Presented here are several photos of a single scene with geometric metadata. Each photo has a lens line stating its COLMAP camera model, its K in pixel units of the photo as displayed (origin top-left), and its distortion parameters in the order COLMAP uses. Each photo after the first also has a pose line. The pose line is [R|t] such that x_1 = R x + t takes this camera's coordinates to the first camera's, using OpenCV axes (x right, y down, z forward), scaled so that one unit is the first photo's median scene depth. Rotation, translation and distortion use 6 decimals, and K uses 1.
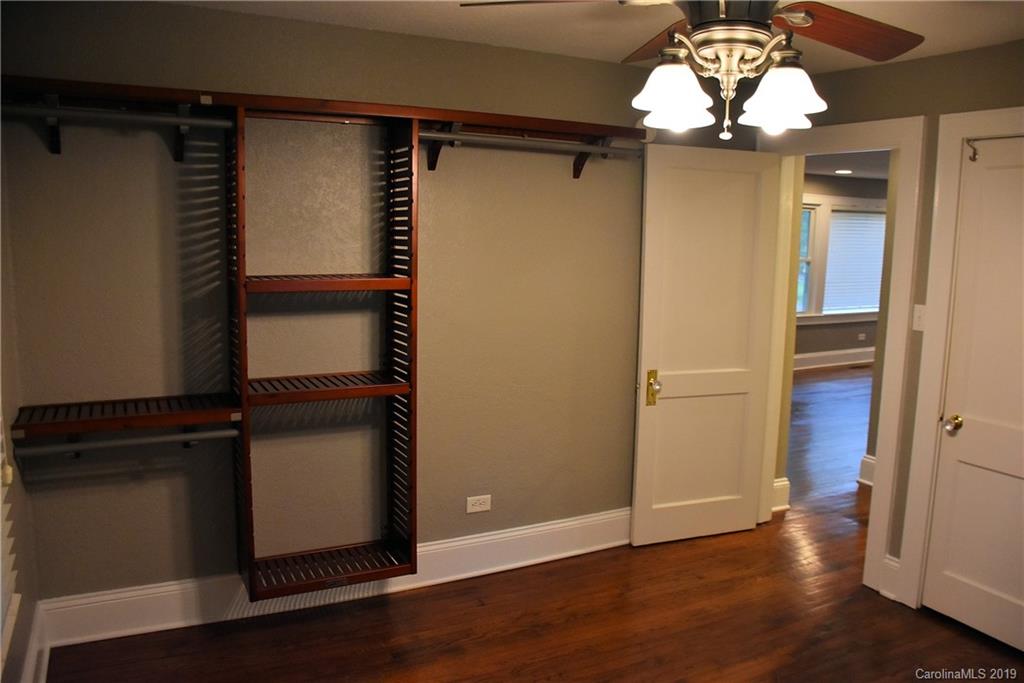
lens RADIAL K [[817.8, 0, 520.9], [0, 817.8, 343.2], [0, 0, 1]] dist [-0.145794, 0.102527]
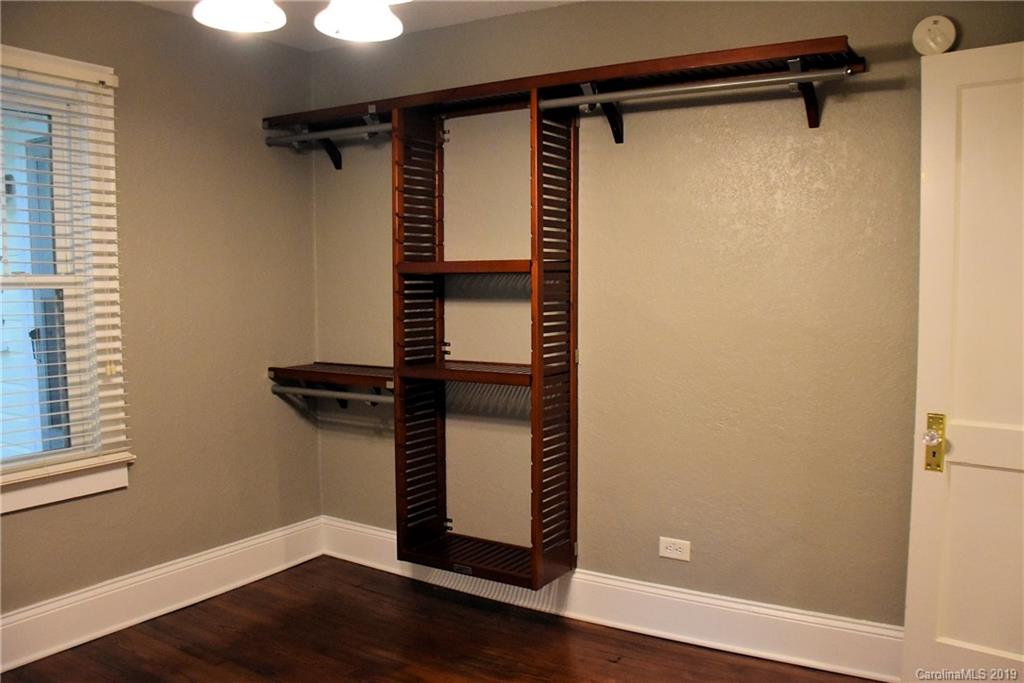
lens RADIAL K [[817.8, 0, 520.9], [0, 817.8, 343.2], [0, 0, 1]] dist [-0.145794, 0.102527]
pose [[0.521911, 0.044519, -0.851837, 0.605571], [-0.110372, 0.993767, -0.015687, 0.028377], [0.845829, 0.102206, 0.523572, 0.488620]]
